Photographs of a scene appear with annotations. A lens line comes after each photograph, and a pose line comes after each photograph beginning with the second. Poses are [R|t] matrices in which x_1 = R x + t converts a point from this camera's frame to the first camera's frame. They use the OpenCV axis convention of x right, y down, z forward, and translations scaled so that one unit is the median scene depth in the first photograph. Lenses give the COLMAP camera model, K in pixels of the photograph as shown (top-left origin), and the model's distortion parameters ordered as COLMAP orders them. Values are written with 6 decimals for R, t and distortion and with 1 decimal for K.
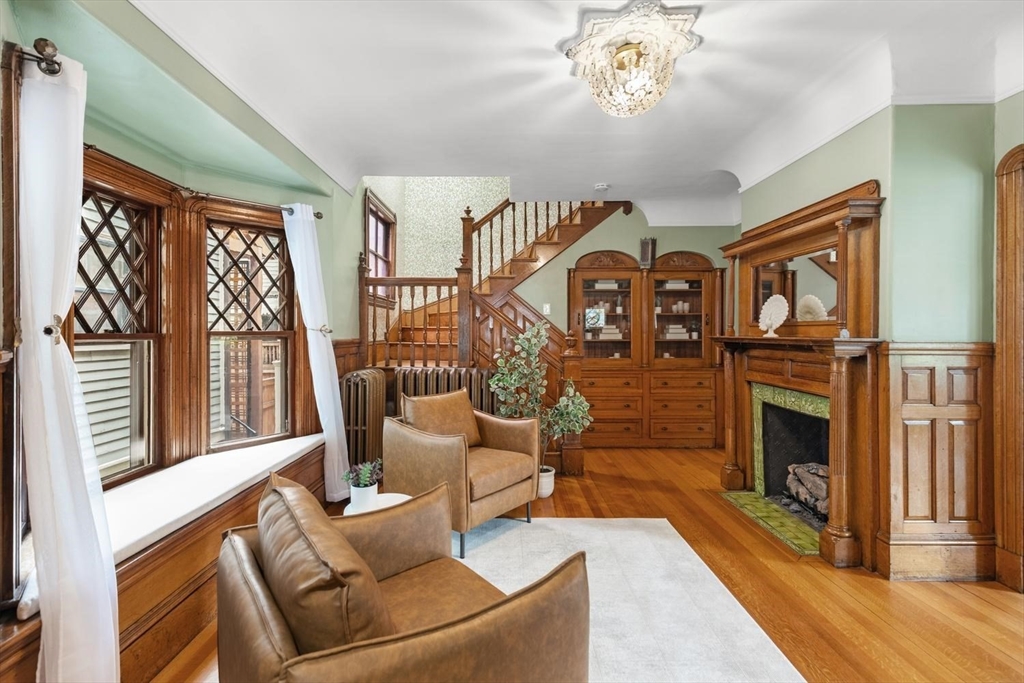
lens RADIAL K [[467.0, 0, 513.6], [0, 467.0, 333.8], [0, 0, 1]] dist [0.009172, 0.000004]
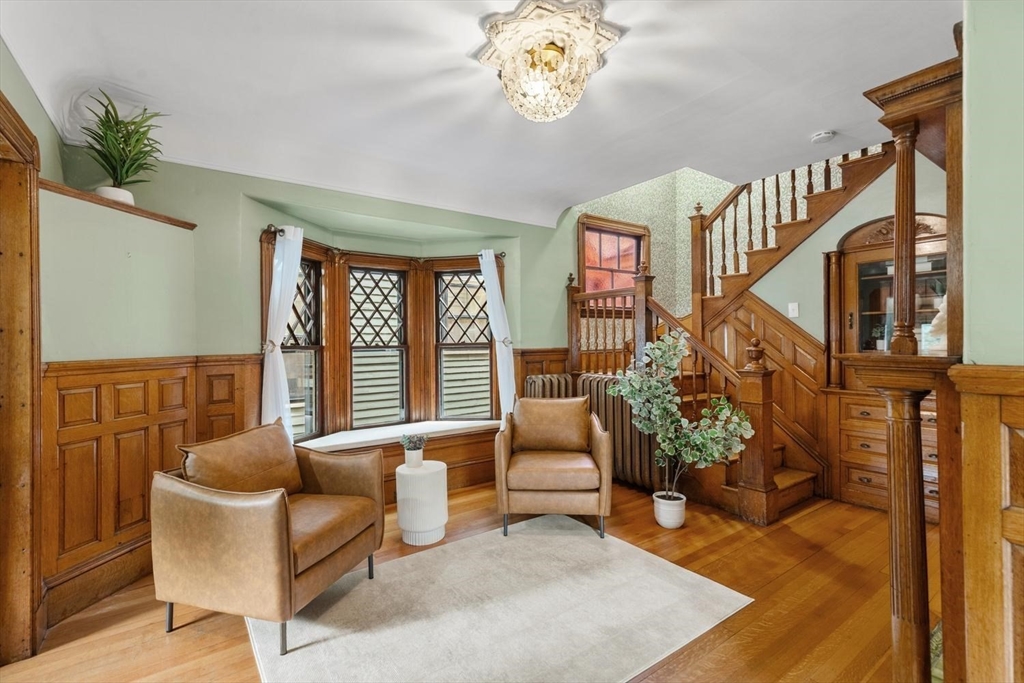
lens RADIAL K [[467.0, 0, 514.7], [0, 467.0, 342.7], [0, 0, 1]] dist [0.009172, 0.000004]
pose [[0.563417, -0.002113, -0.826170, 0.628274], [0.010355, 0.999936, 0.004504, -0.009878], [0.826108, -0.011093, 0.563403, 0.252207]]
